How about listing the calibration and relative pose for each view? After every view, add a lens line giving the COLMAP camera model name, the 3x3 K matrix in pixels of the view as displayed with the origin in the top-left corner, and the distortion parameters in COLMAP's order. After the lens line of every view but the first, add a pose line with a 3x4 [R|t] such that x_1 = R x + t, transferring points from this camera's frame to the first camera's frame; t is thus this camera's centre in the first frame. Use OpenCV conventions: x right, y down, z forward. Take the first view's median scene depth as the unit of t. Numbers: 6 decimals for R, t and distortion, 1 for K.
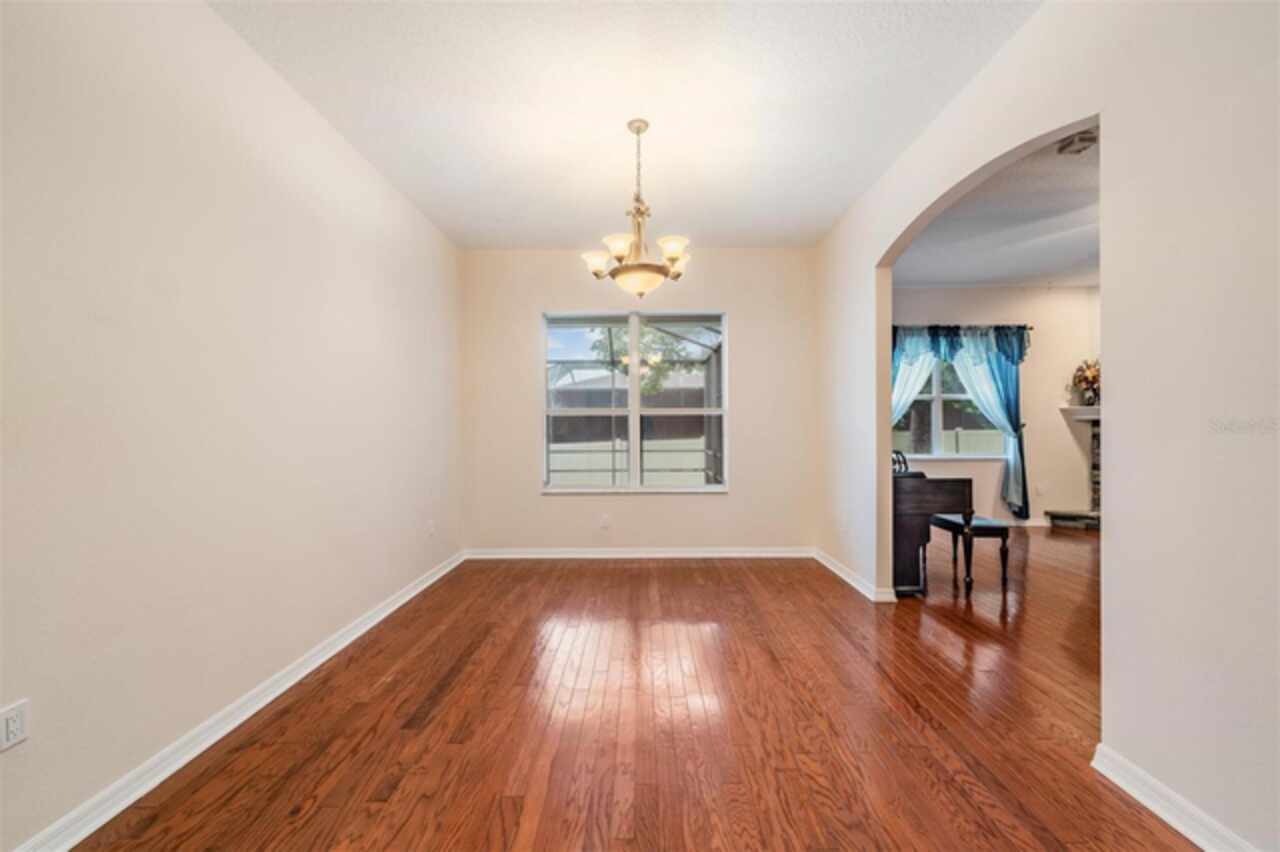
lens RADIAL K [[518.0, 0, 640.0], [0, 518.0, 426.0], [0, 0, 1]] dist [-0.000300, 0.000277]
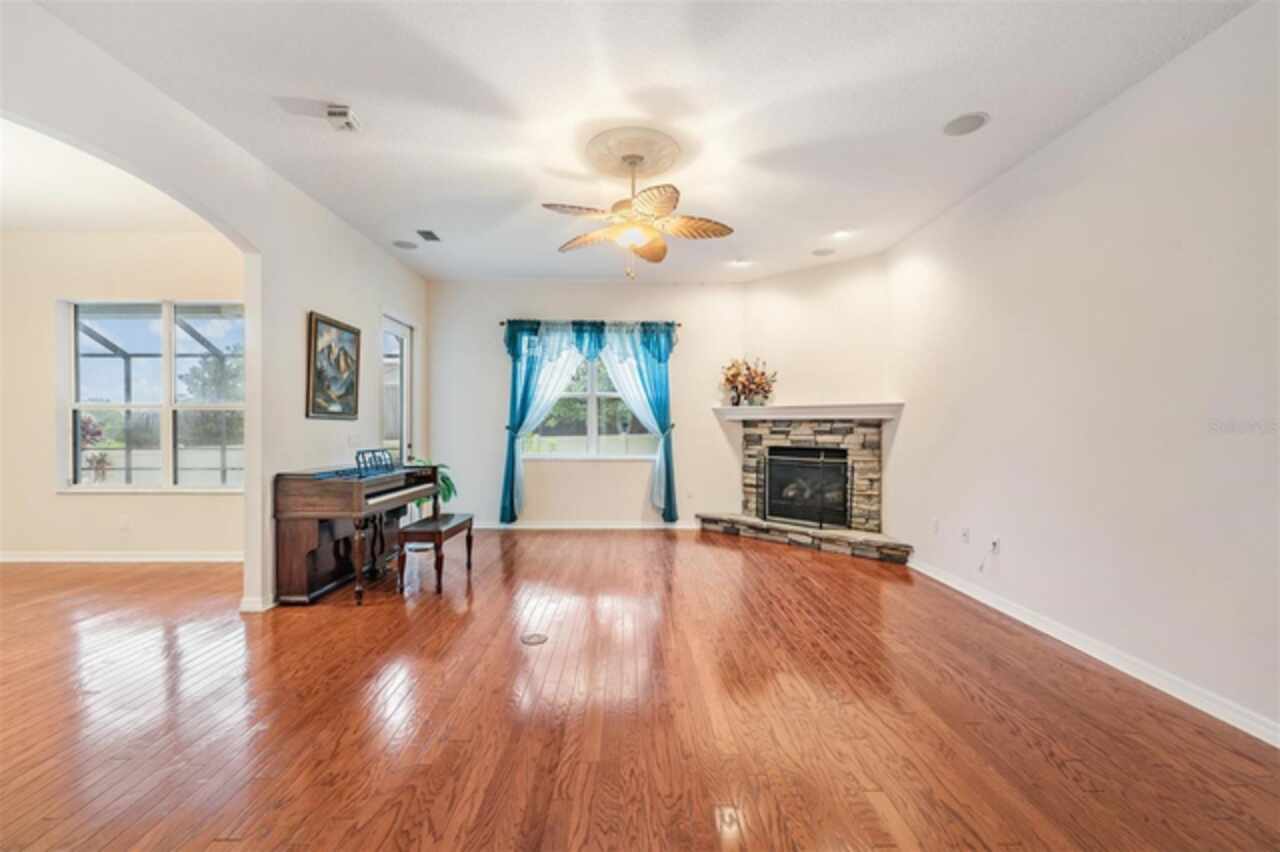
lens RADIAL K [[497.6, 0, 640.0], [0, 497.6, 426.0], [0, 0, 1]] dist [-0.001319, 0.000000]
pose [[0.999897, 0.006844, 0.012651, 0.671617], [-0.006814, 0.999974, -0.002415, 0.003135], [-0.012667, 0.002329, 0.999917, 0.070500]]
